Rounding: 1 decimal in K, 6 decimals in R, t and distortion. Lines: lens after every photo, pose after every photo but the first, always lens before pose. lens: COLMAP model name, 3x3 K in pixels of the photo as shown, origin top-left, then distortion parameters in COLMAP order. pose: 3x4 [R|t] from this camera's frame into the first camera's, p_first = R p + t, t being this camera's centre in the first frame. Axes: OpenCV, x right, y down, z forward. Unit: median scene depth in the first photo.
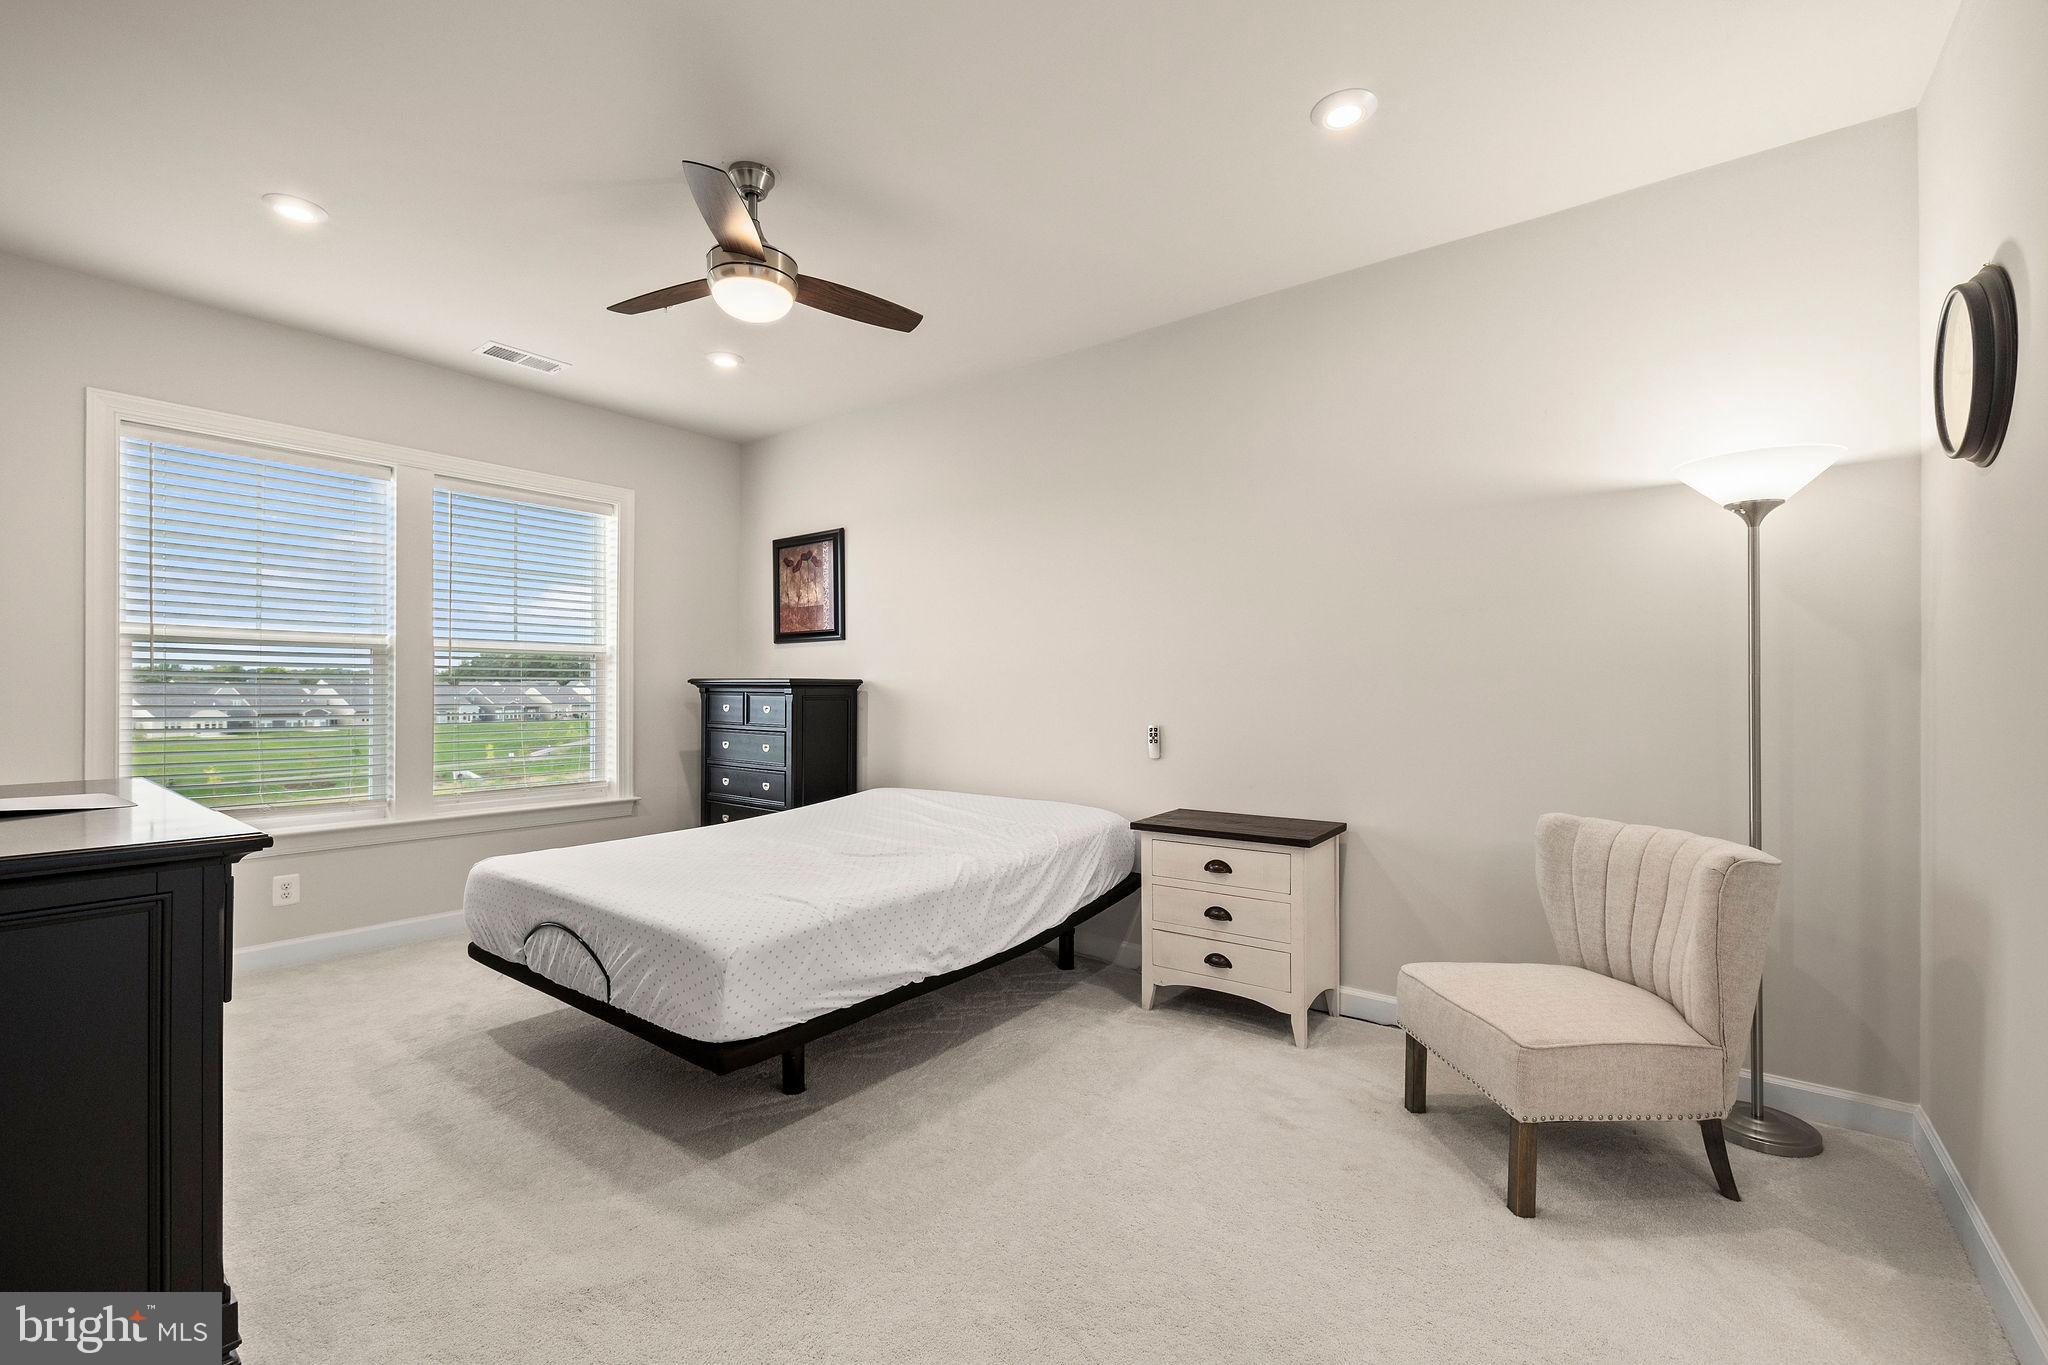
lens RADIAL K [[861.1, 0, 1020.1], [0, 861.1, 688.4], [0, 0, 1]] dist [-0.002770, 0.001000]
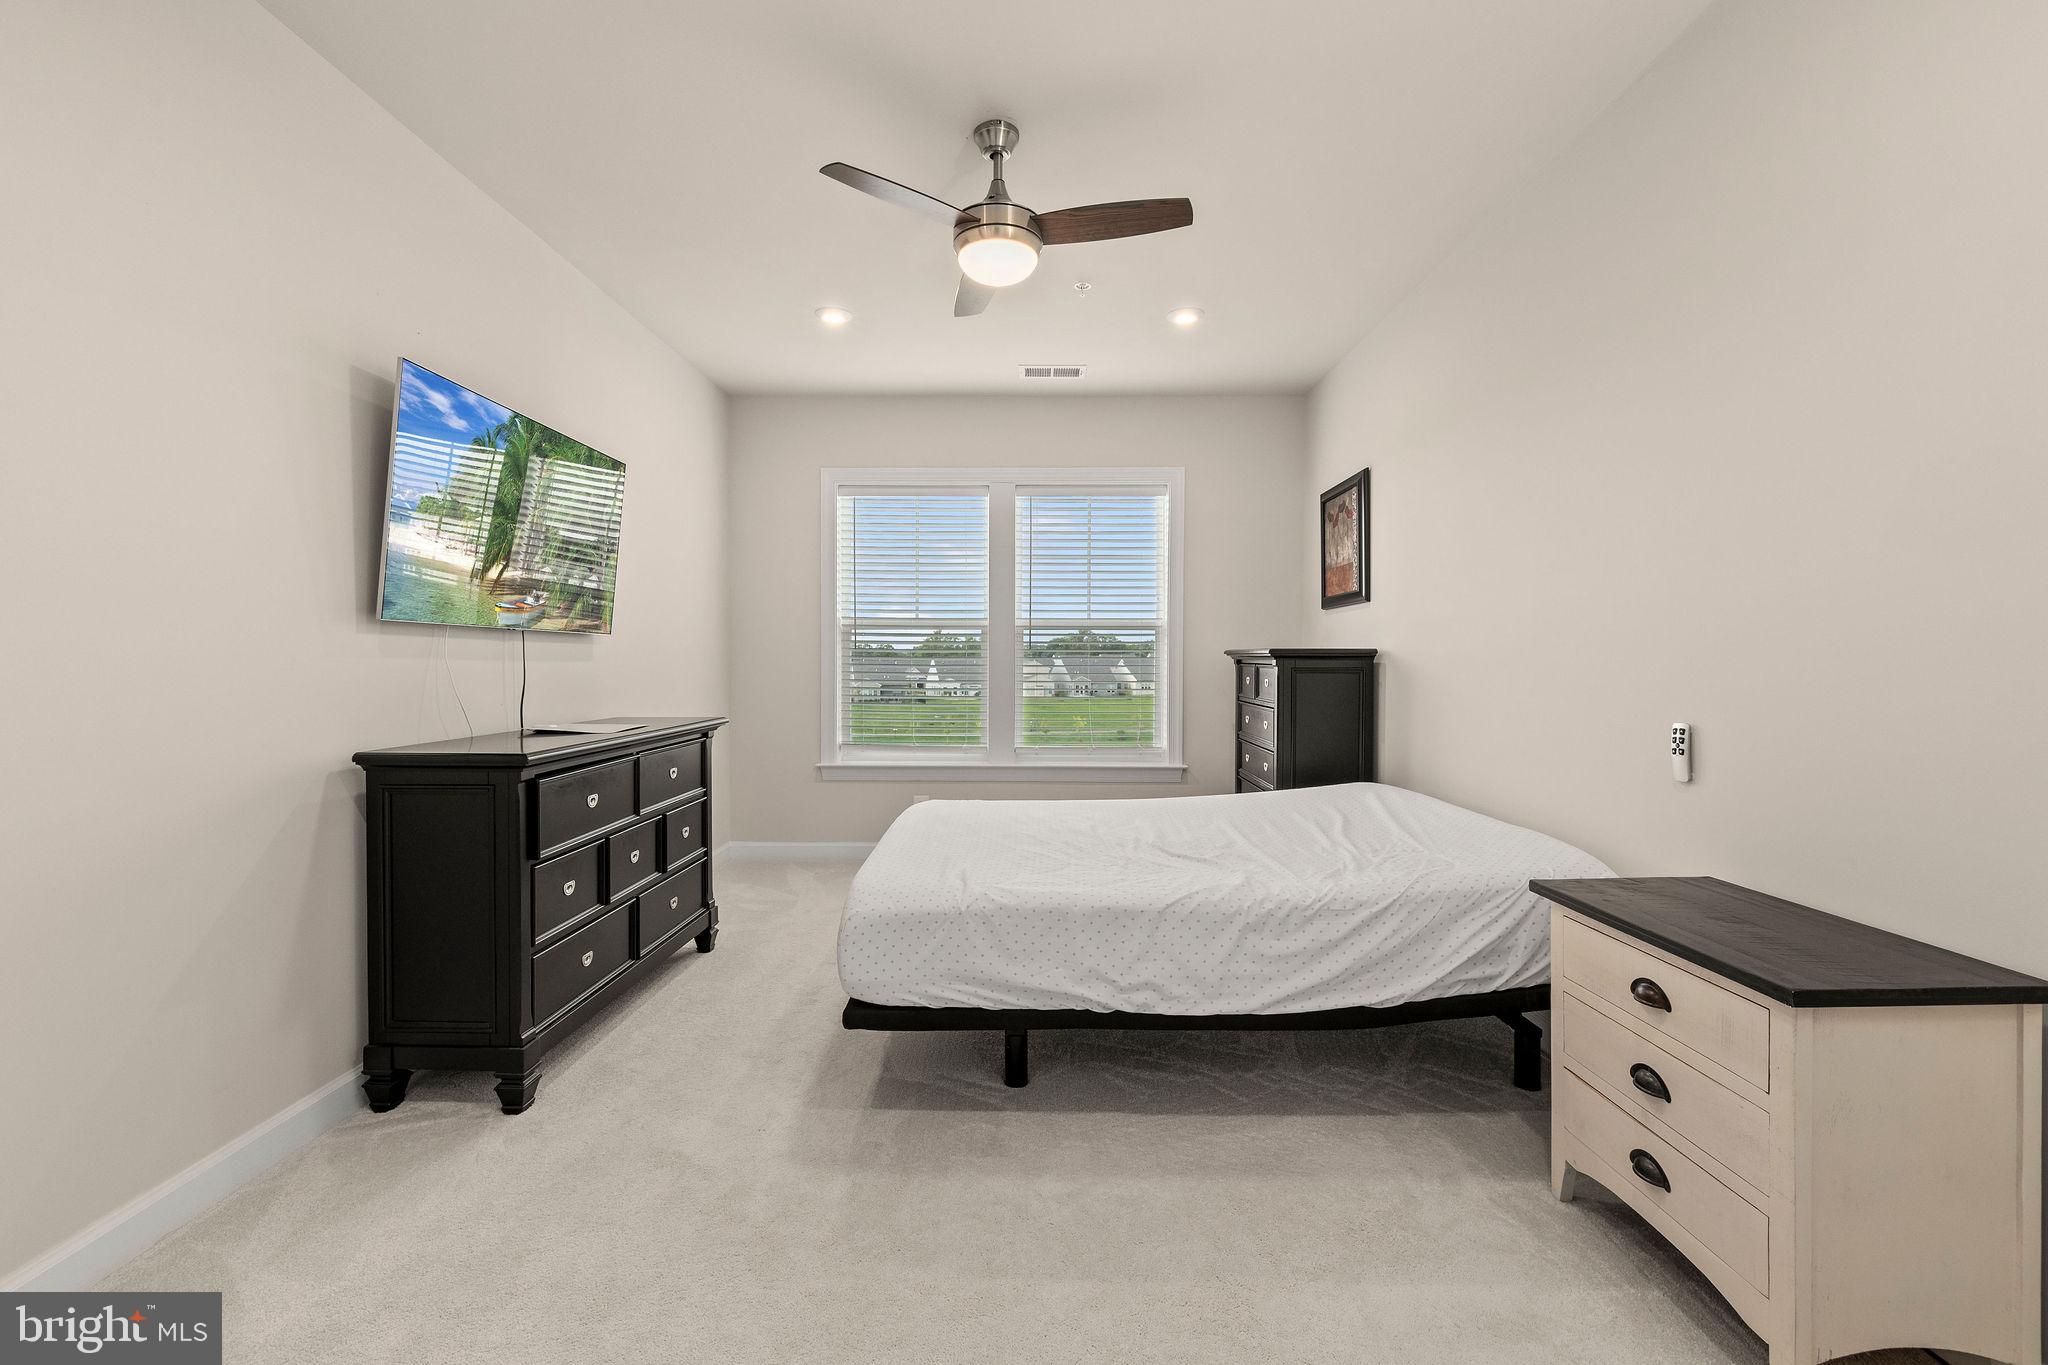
lens RADIAL K [[861.1, 0, 1026.4], [0, 861.1, 668.7], [0, 0, 1]] dist [-0.002770, 0.001000]
pose [[0.602497, 0.007632, -0.798084, 0.410242], [0.000815, 0.999948, 0.010178, -0.000061], [0.798120, -0.006782, 0.602460, 0.360166]]
